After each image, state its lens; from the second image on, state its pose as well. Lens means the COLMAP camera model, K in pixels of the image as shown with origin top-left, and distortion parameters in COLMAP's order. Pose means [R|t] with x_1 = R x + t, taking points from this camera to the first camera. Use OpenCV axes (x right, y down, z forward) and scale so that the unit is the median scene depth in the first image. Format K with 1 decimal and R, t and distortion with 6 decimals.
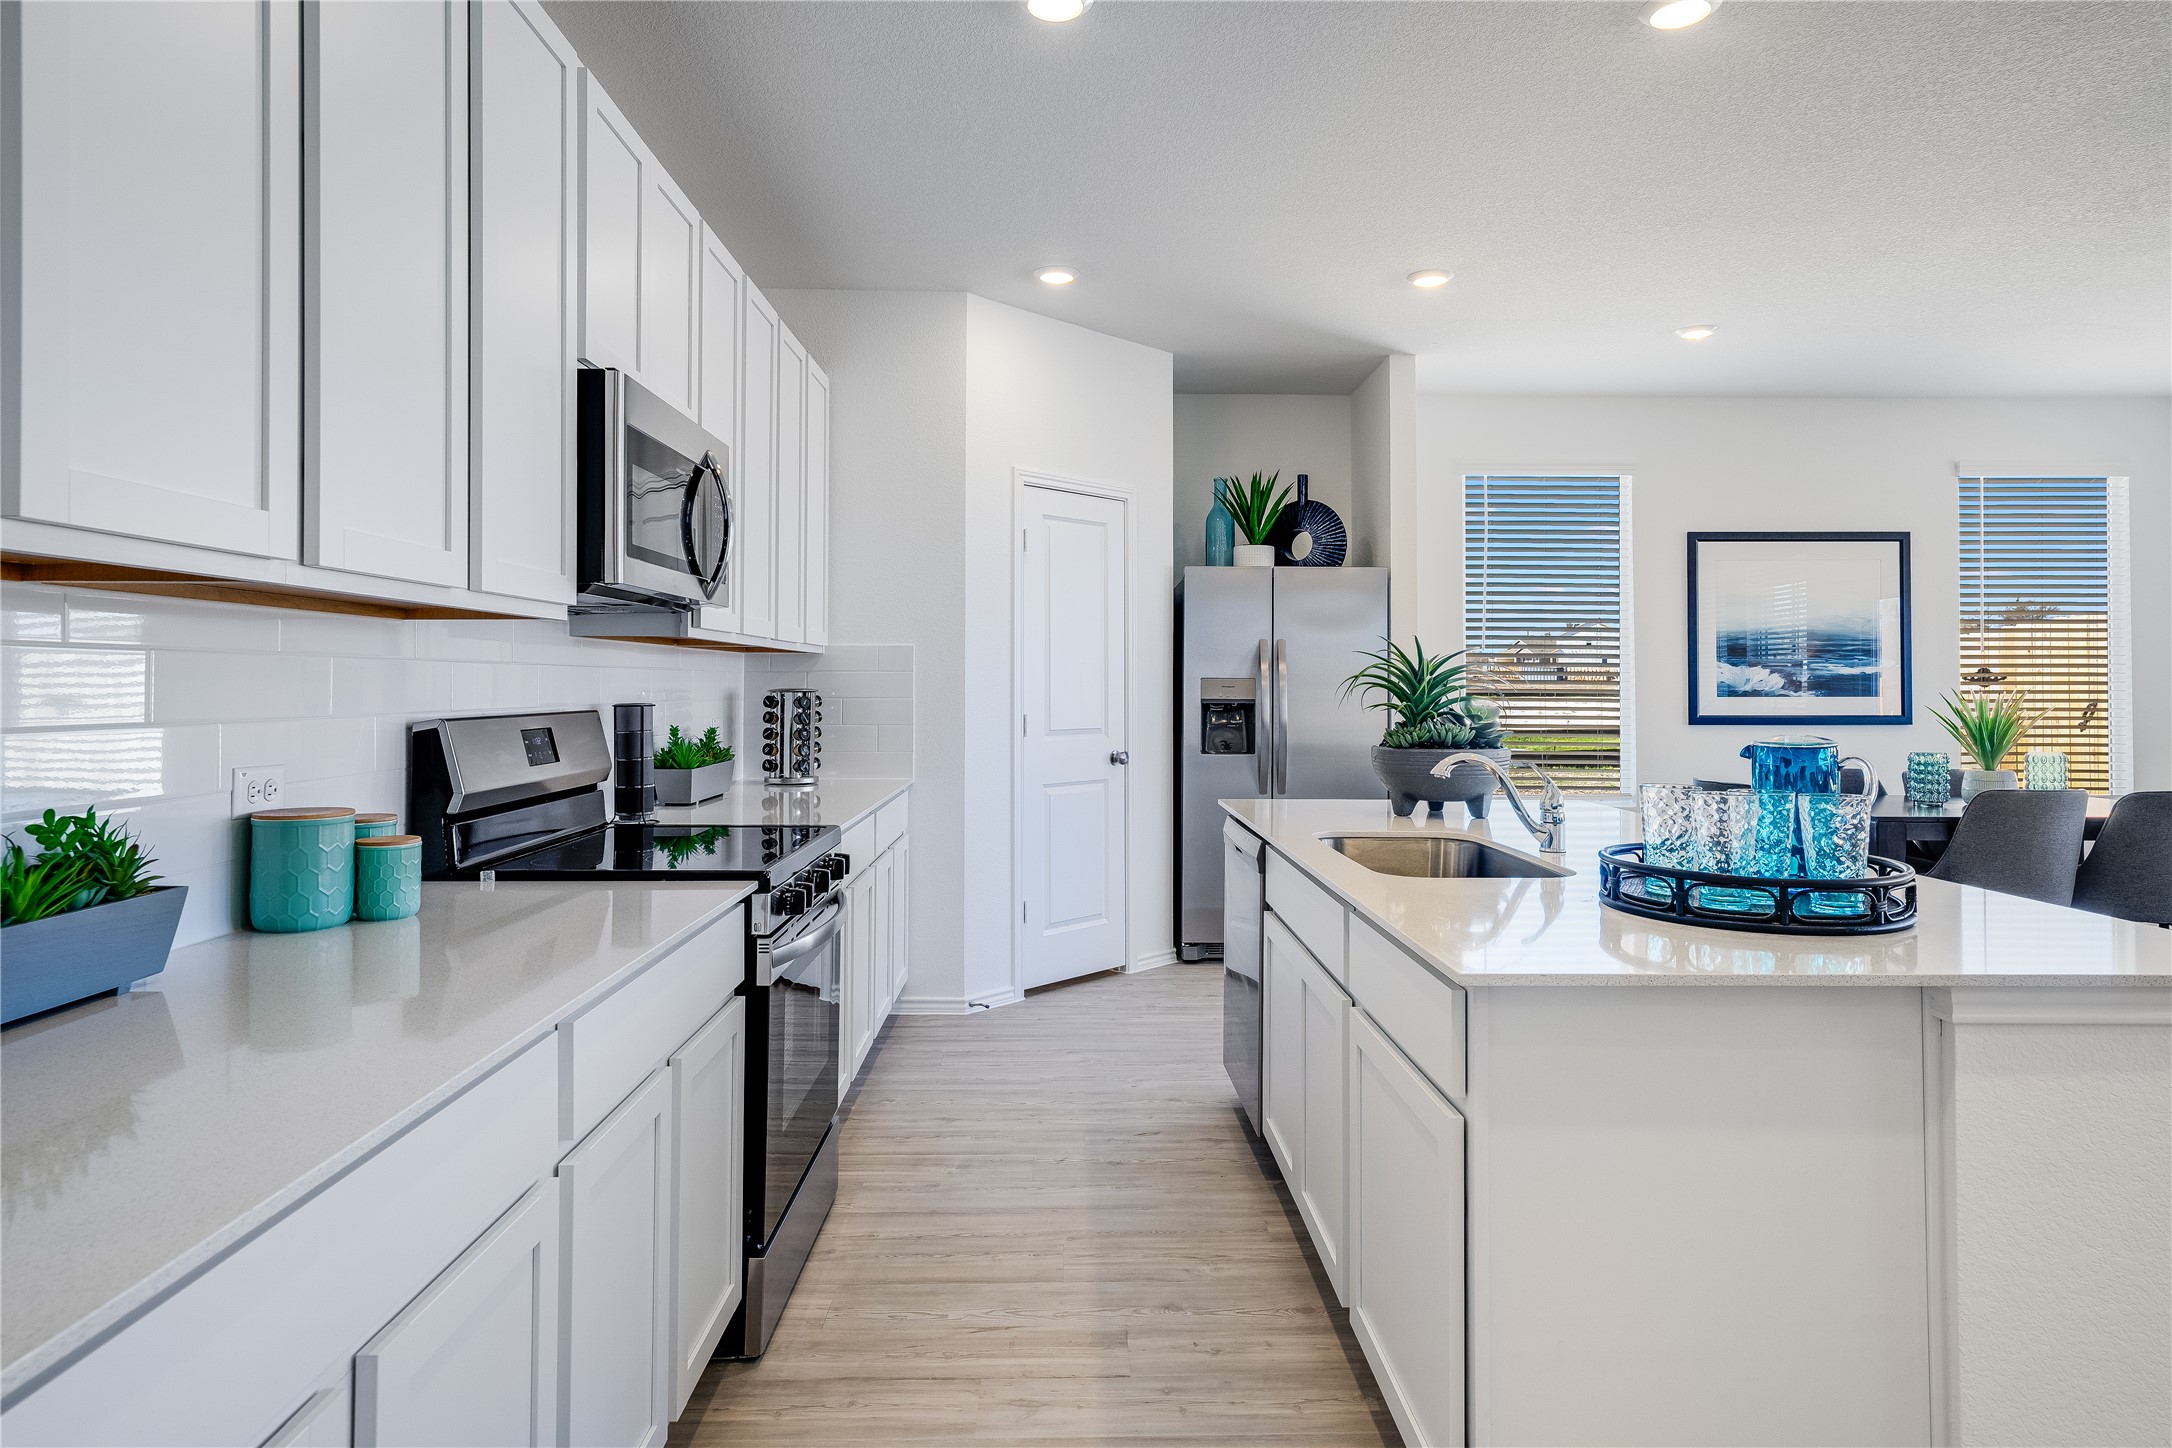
lens RADIAL K [[1240.0, 0, 1083.0], [0, 1240.0, 664.0], [0, 0, 1]] dist [-0.020808, 0.000489]
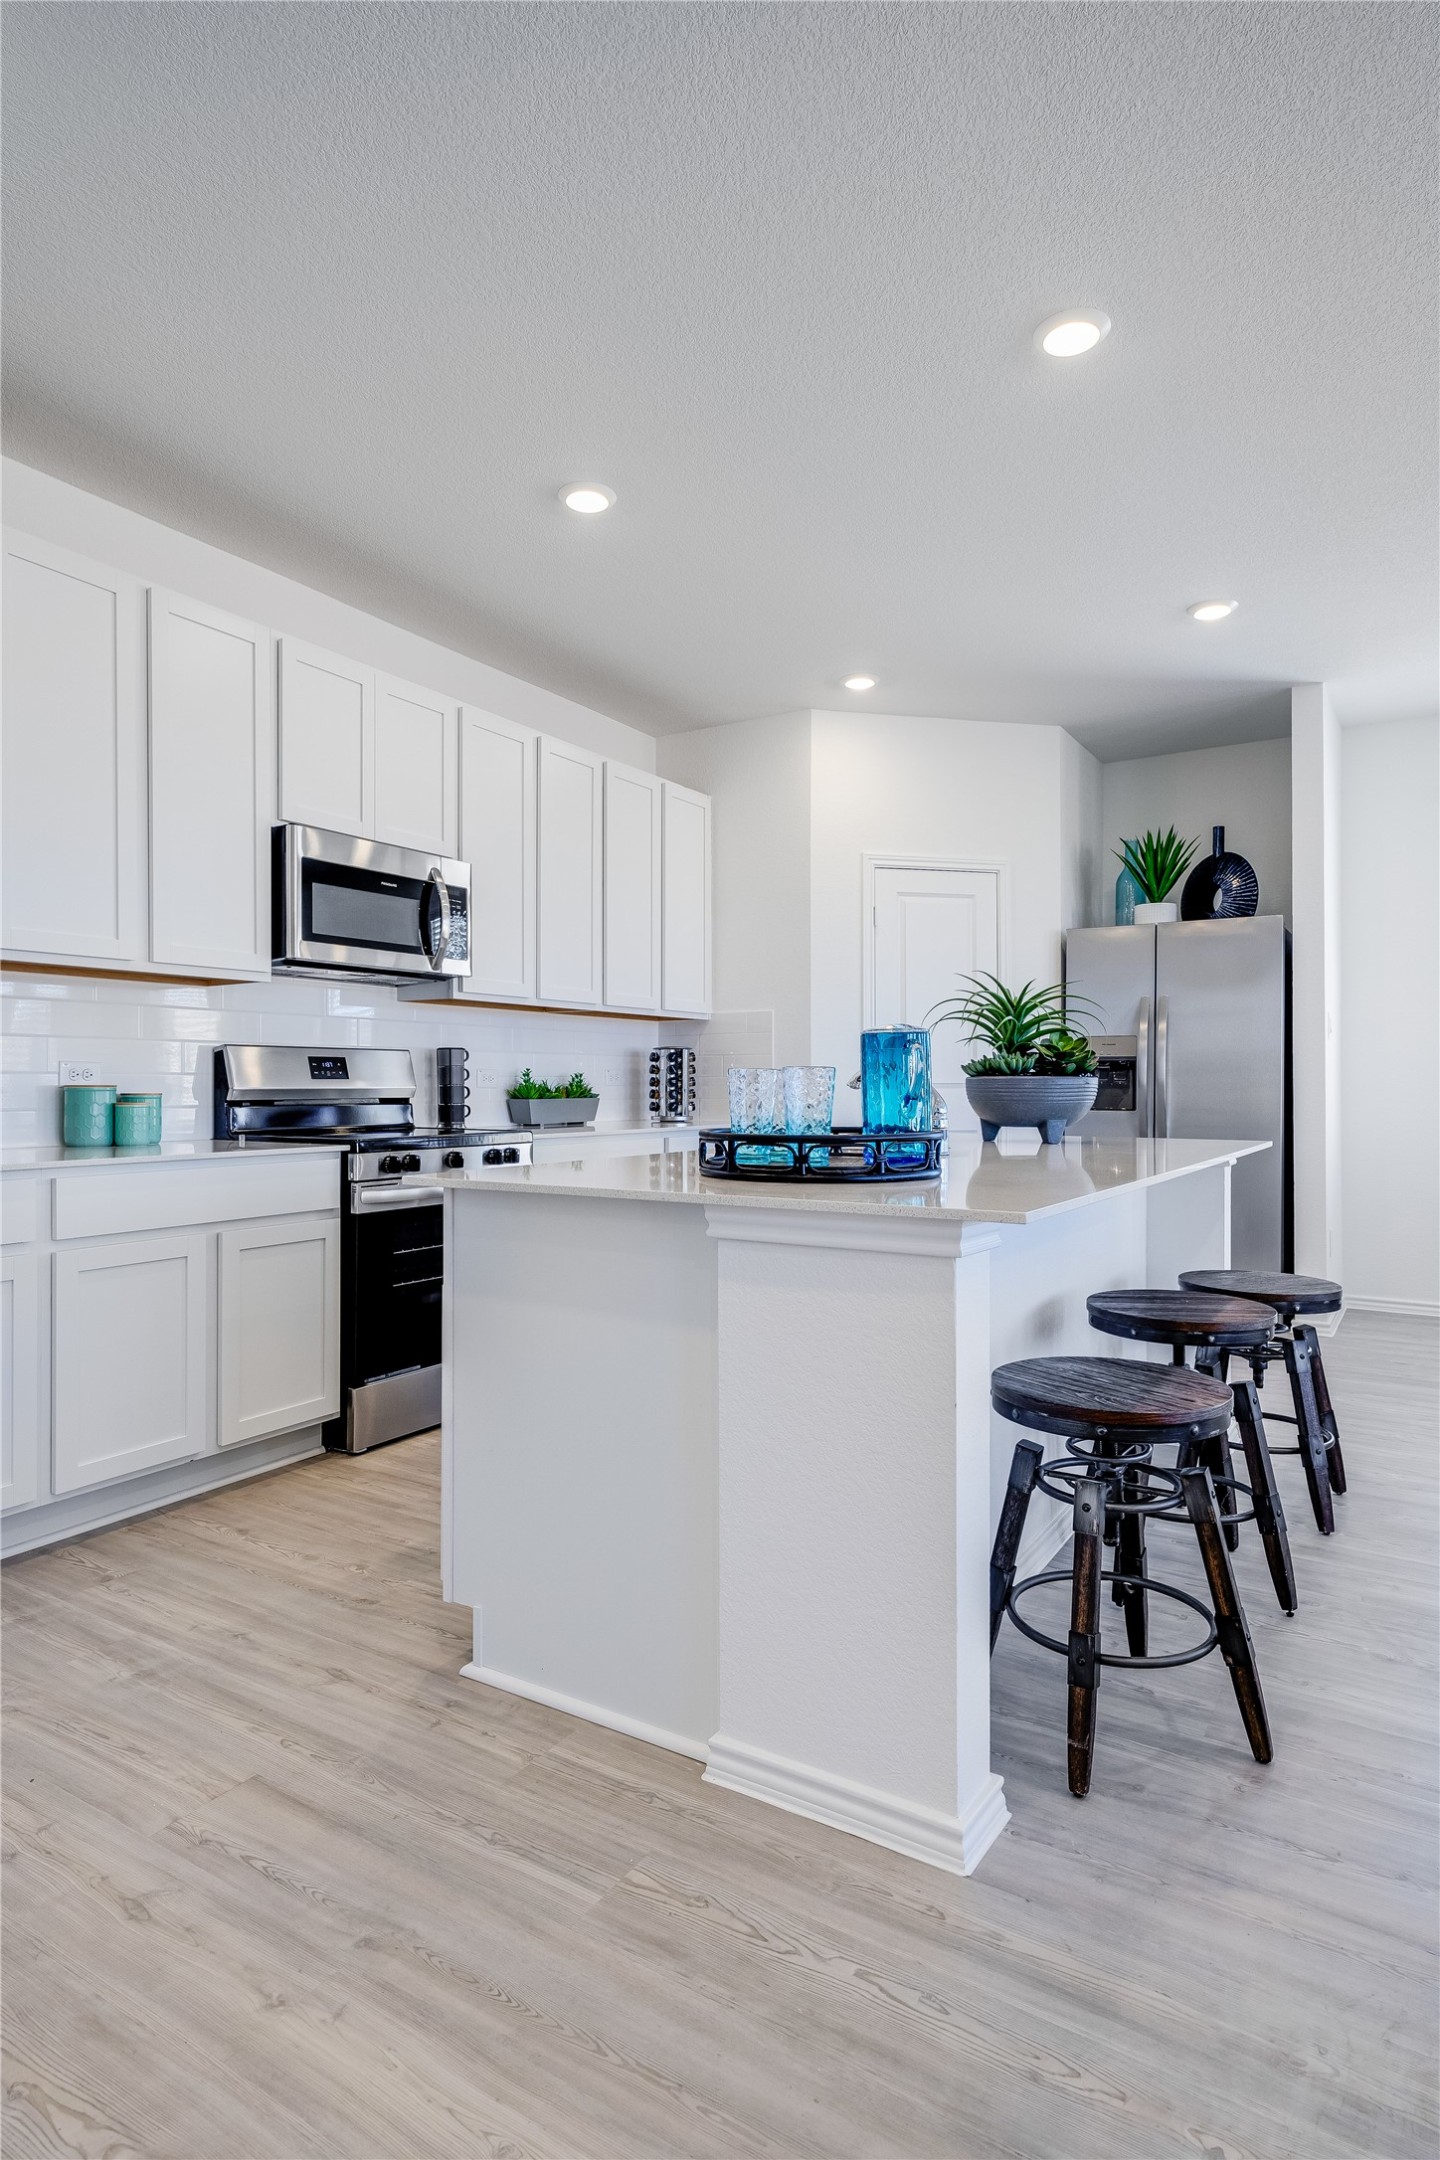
lens RADIAL K [[1176.9, 0, 717.7], [0, 1176.9, 1087.1], [0, 0, 1]] dist [-0.005009, -0.000406]
pose [[0.833477, -0.002665, -0.552547, 0.478166], [0.011707, 0.999849, 0.012837, 0.046470], [0.552429, -0.017168, 0.833383, 0.015632]]
